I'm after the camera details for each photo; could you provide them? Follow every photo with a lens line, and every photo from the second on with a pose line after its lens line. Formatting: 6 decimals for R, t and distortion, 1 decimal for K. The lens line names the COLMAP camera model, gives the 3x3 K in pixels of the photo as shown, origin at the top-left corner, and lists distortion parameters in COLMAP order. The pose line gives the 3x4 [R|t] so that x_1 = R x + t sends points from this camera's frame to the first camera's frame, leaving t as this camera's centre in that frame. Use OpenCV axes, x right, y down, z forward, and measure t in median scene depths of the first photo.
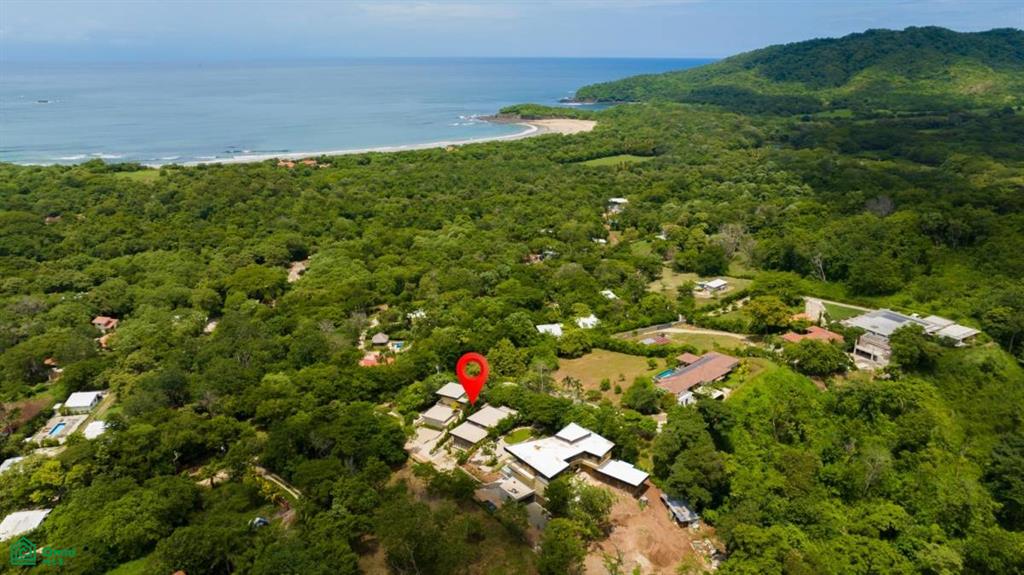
lens RADIAL K [[721.7, 0, 512.0], [0, 721.7, 287.5], [0, 0, 1]] dist [-0.017338, 0.002214]
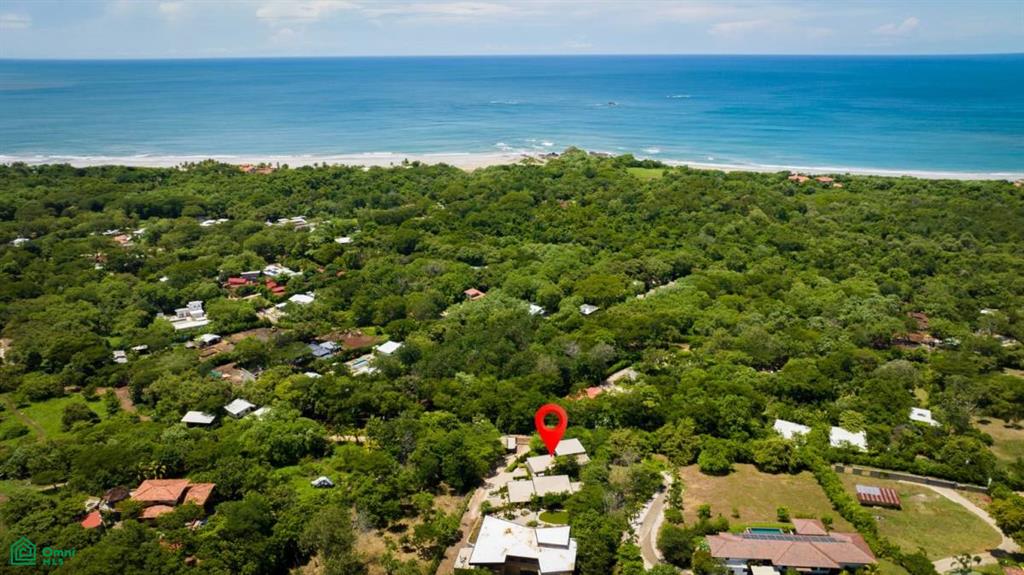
lens RADIAL K [[721.7, 0, 512.0], [0, 721.7, 287.5], [0, 0, 1]] dist [-0.017338, 0.002214]
pose [[0.675917, 0.225449, -0.701647, 0.331761], [-0.222623, 0.970044, 0.097229, -0.094491], [0.702549, 0.090484, 0.705860, 0.166846]]
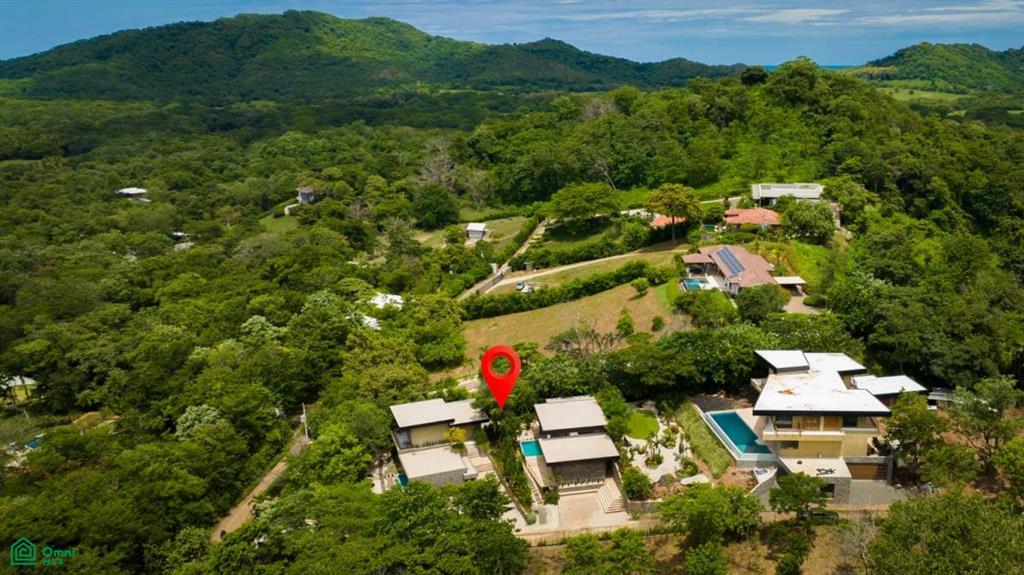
lens RADIAL K [[879.8, 0, 627.4], [0, 879.8, 285.3], [0, 0, 1]] dist [-0.014843, 0.001028]
pose [[0.633935, -0.193480, 0.748793, -0.274774], [0.241373, 0.969336, 0.046118, 0.045517], [-0.734755, 0.151503, 0.661197, 0.341474]]
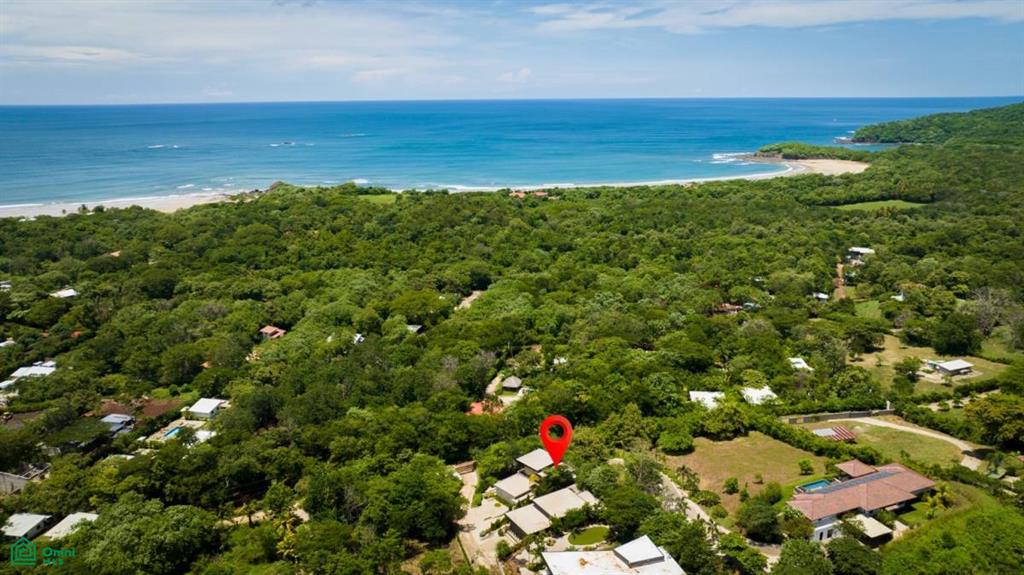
lens RADIAL K [[721.7, 0, 512.0], [0, 721.7, 287.5], [0, 0, 1]] dist [-0.017338, 0.002214]
pose [[0.933635, 0.082324, -0.348637, 0.107138], [-0.100677, 0.994309, -0.034824, -0.013536], [0.343787, 0.067613, 0.936611, 0.140241]]
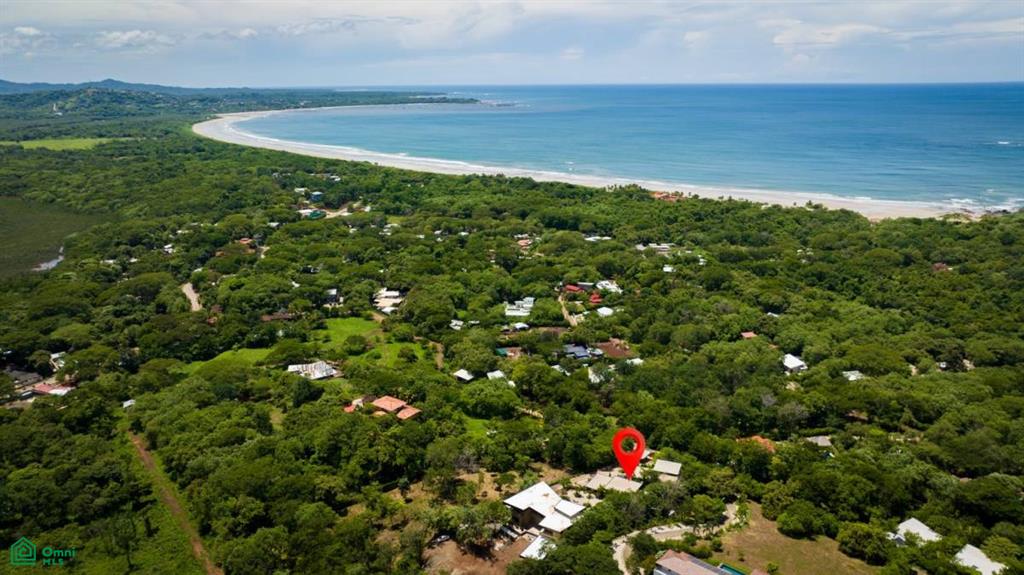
lens RADIAL K [[721.7, 0, 512.0], [0, 721.7, 287.5], [0, 0, 1]] dist [-0.017338, 0.002214]
pose [[0.088263, 0.273583, -0.957790, 0.602071], [-0.301341, 0.923821, 0.236111, -0.207257], [0.949423, 0.267781, 0.163981, 0.341459]]
